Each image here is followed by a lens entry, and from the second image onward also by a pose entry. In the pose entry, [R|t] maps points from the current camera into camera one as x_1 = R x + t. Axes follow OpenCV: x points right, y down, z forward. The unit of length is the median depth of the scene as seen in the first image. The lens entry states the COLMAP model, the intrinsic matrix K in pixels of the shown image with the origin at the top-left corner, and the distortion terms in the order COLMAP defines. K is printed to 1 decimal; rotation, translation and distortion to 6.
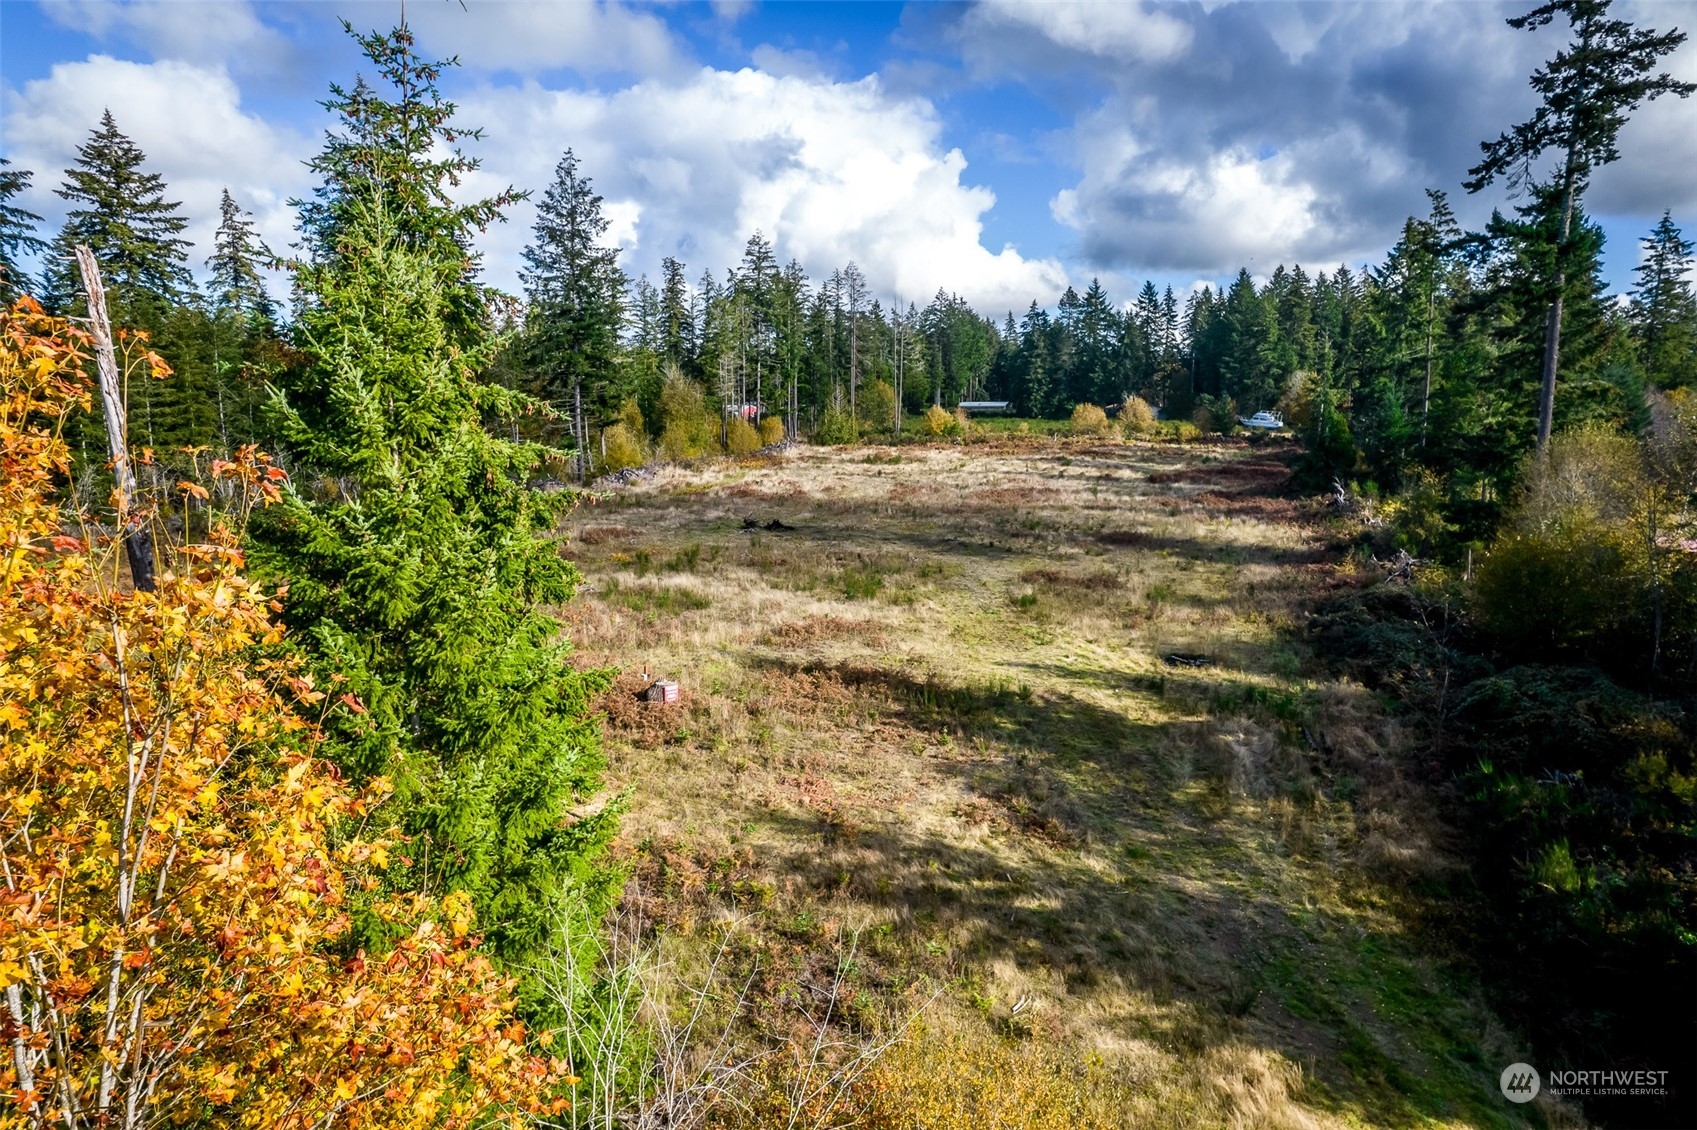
lens RADIAL K [[1091.2, 0, 852.3], [0, 1091.2, 562.0], [0, 0, 1]] dist [-0.065697, 0.054930]
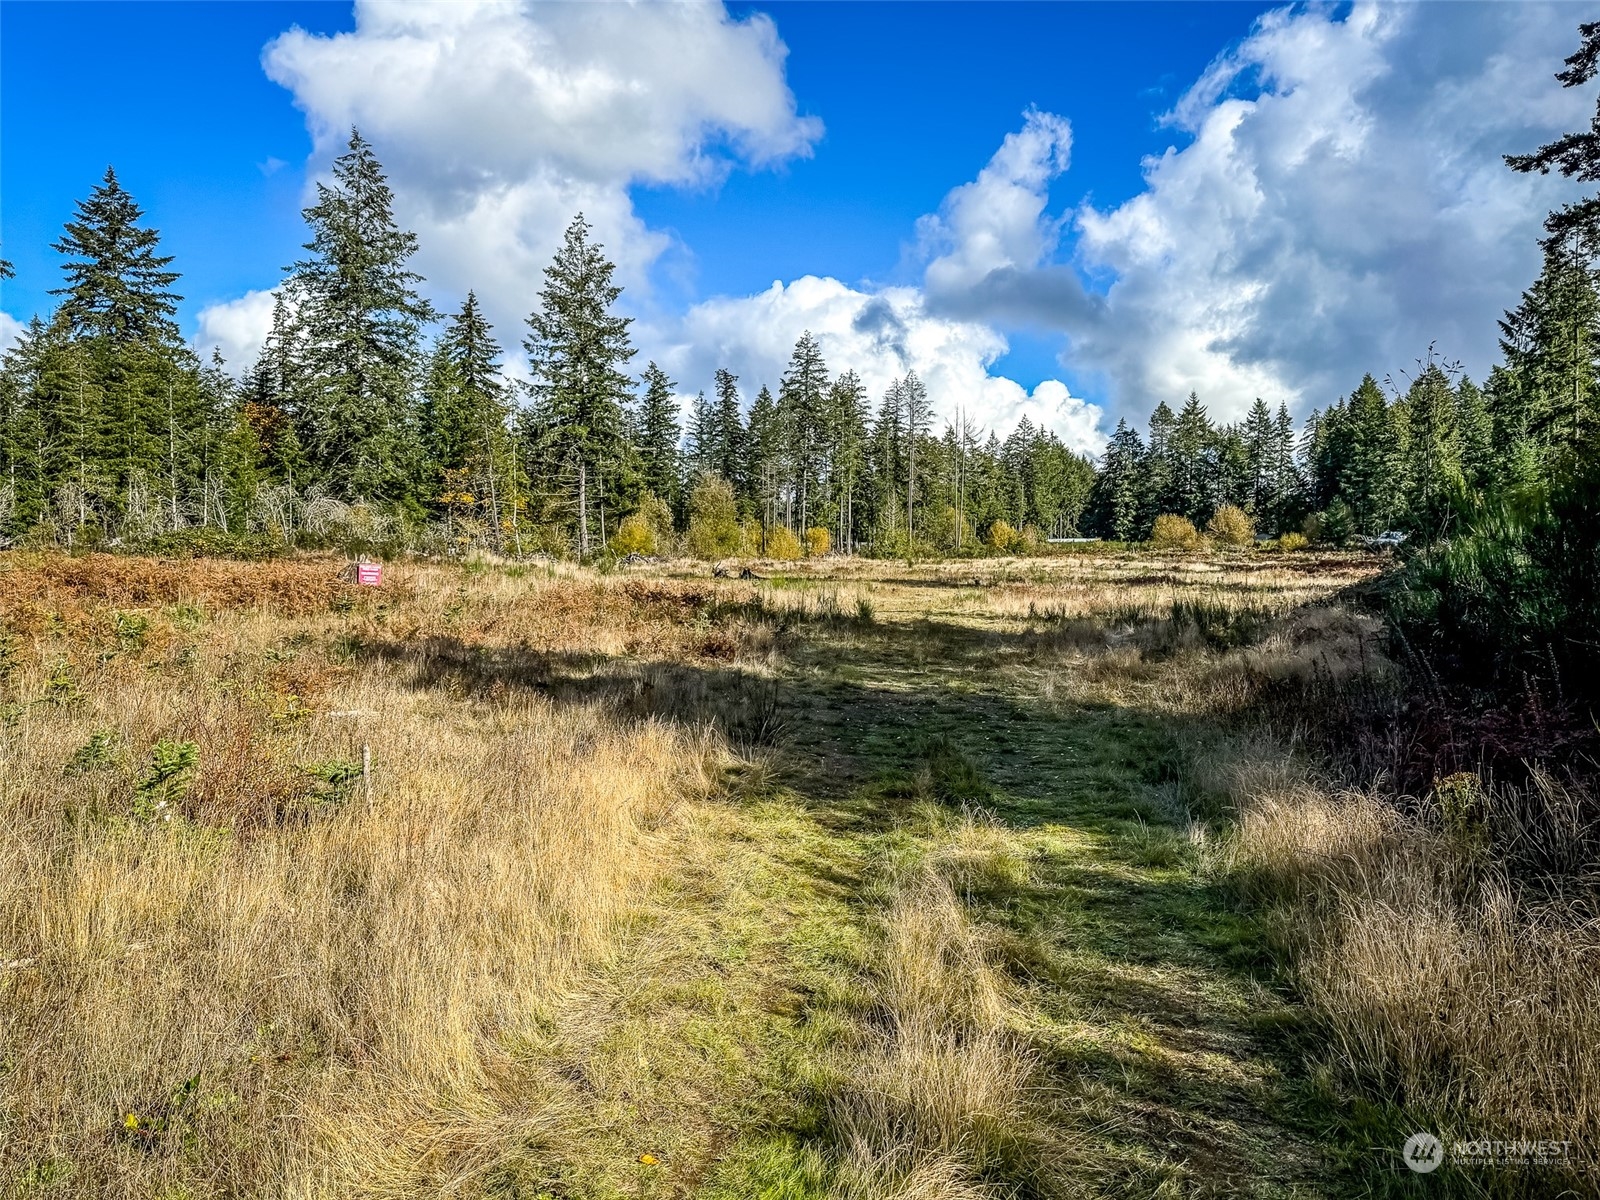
lens RADIAL K [[1112.0, 0, 798.6], [0, 1112.0, 618.4], [0, 0, 1]] dist [0.114380, -0.170290]
pose [[0.988657, 0.013203, -0.149606, 0.079967], [-0.029650, 0.993682, -0.108244, 0.072301], [0.147232, 0.111452, 0.982803, 0.087507]]
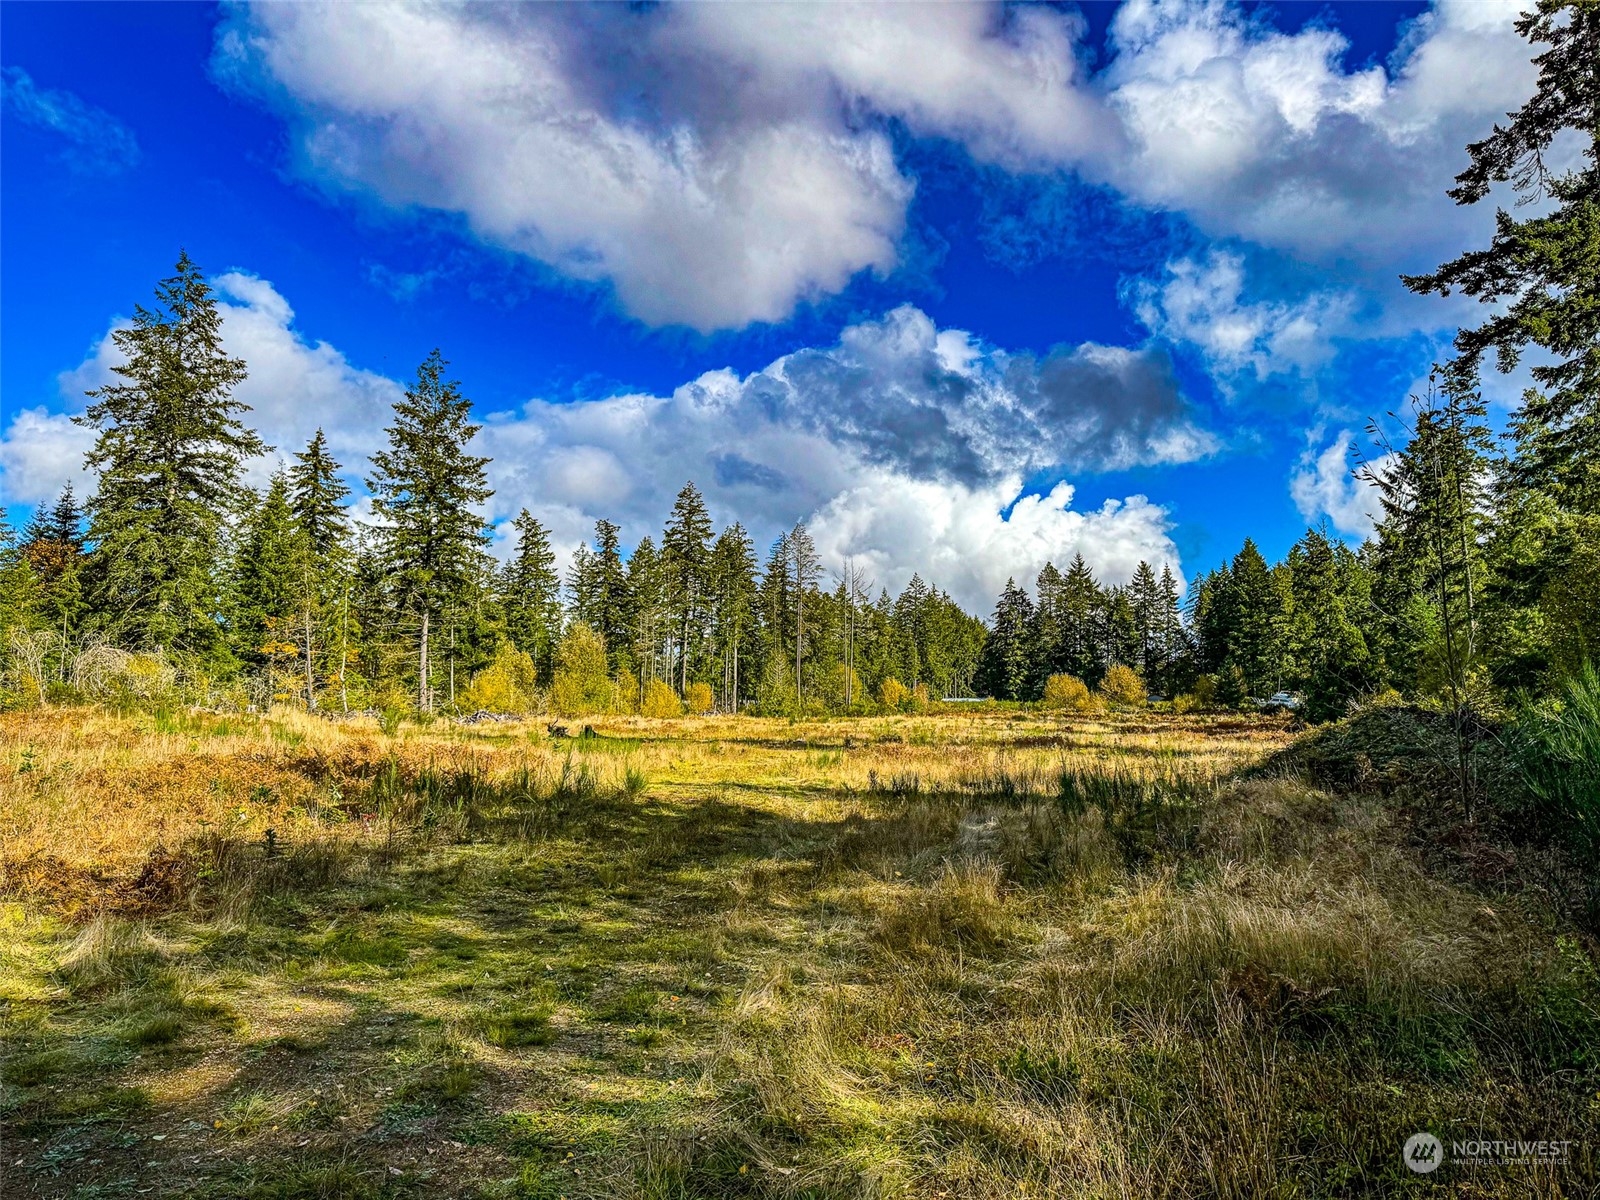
lens RADIAL K [[1108.5, 0, 795.2], [0, 1108.5, 599.2], [0, 0, 1]] dist [0.153341, -0.283847]
pose [[0.997672, 0.001152, -0.068189, 0.096532], [-0.019386, 0.963403, -0.267355, 0.060093], [0.065386, 0.268054, 0.961182, 0.169618]]
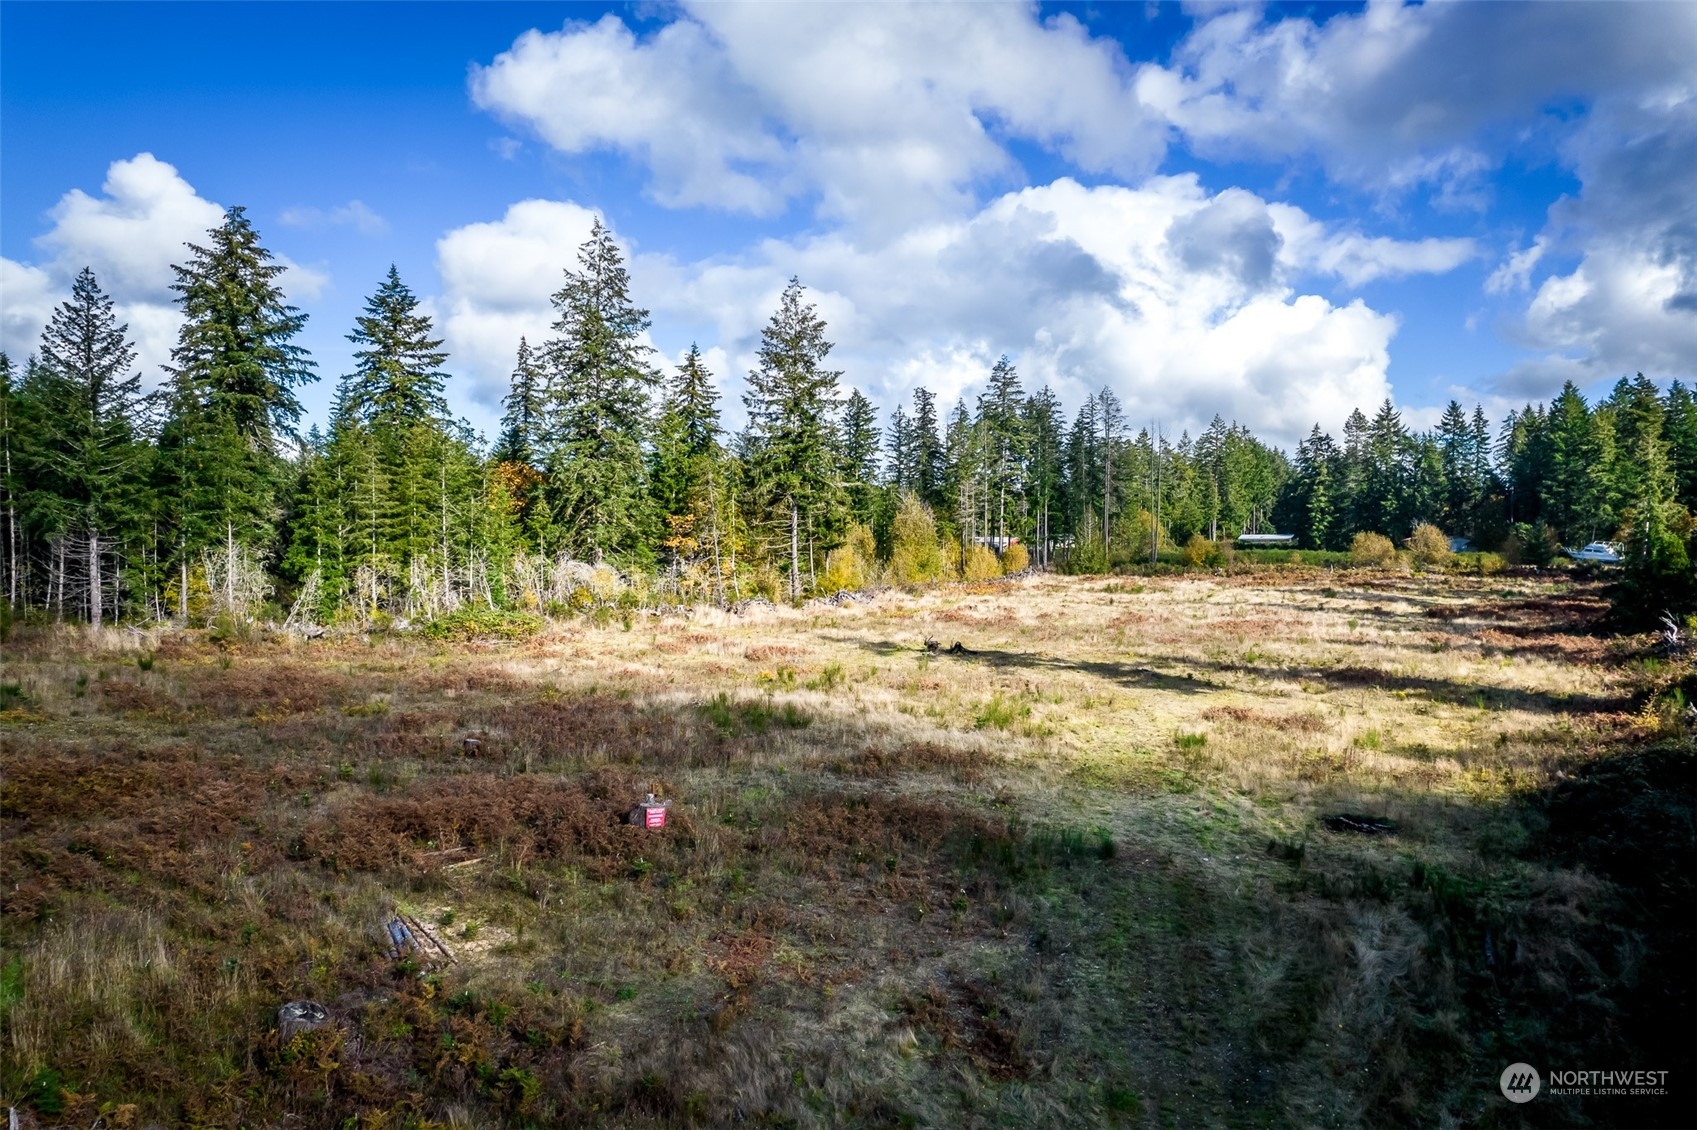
lens RADIAL K [[1088.9, 0, 851.0], [0, 1088.9, 561.8], [0, 0, 1]] dist [-0.069768, 0.053650]
pose [[0.962896, 0.009397, -0.269710, 0.066318], [-0.043483, 0.991738, -0.120686, 0.005764], [0.266347, 0.127935, 0.955349, 0.066040]]
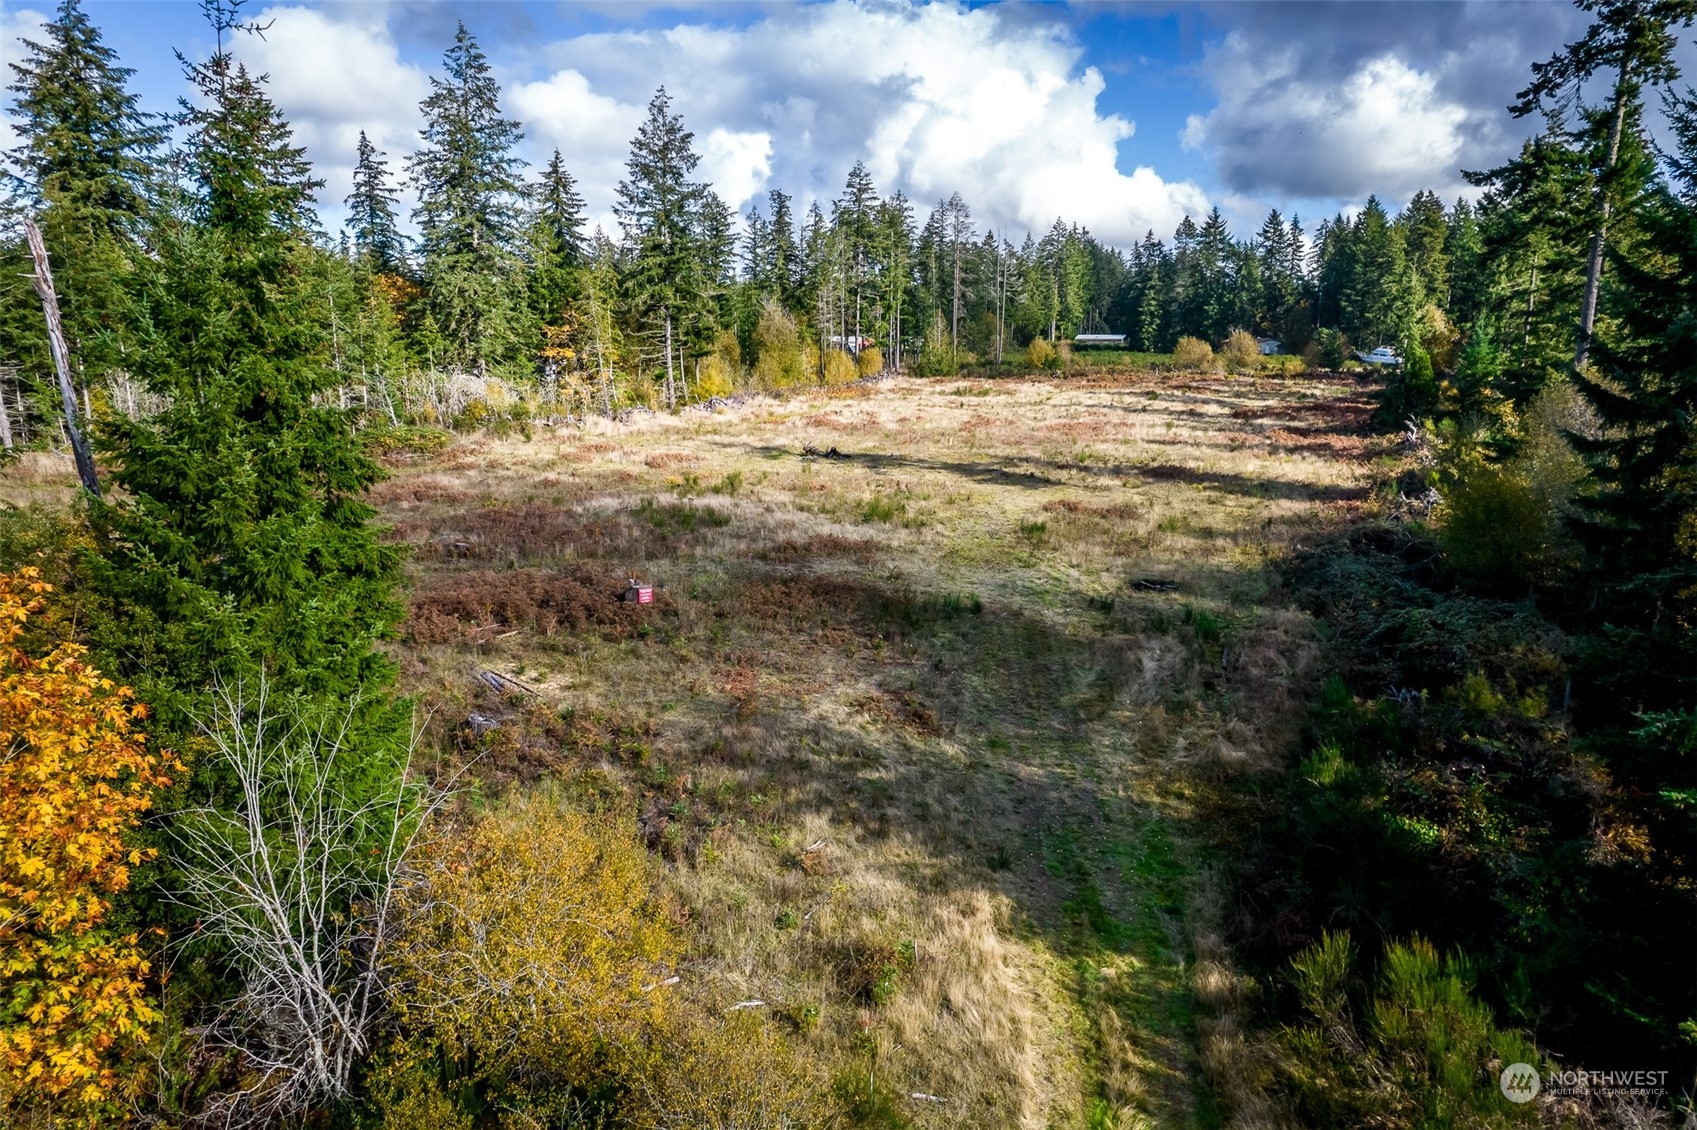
lens RADIAL K [[1091.2, 0, 852.3], [0, 1091.2, 562.0], [0, 0, 1]] dist [-0.065697, 0.054930]
pose [[0.991904, 0.029082, -0.123612, 0.059141], [-0.021464, 0.997813, 0.062518, 0.003499], [0.125159, -0.059359, 0.990359, -0.028518]]
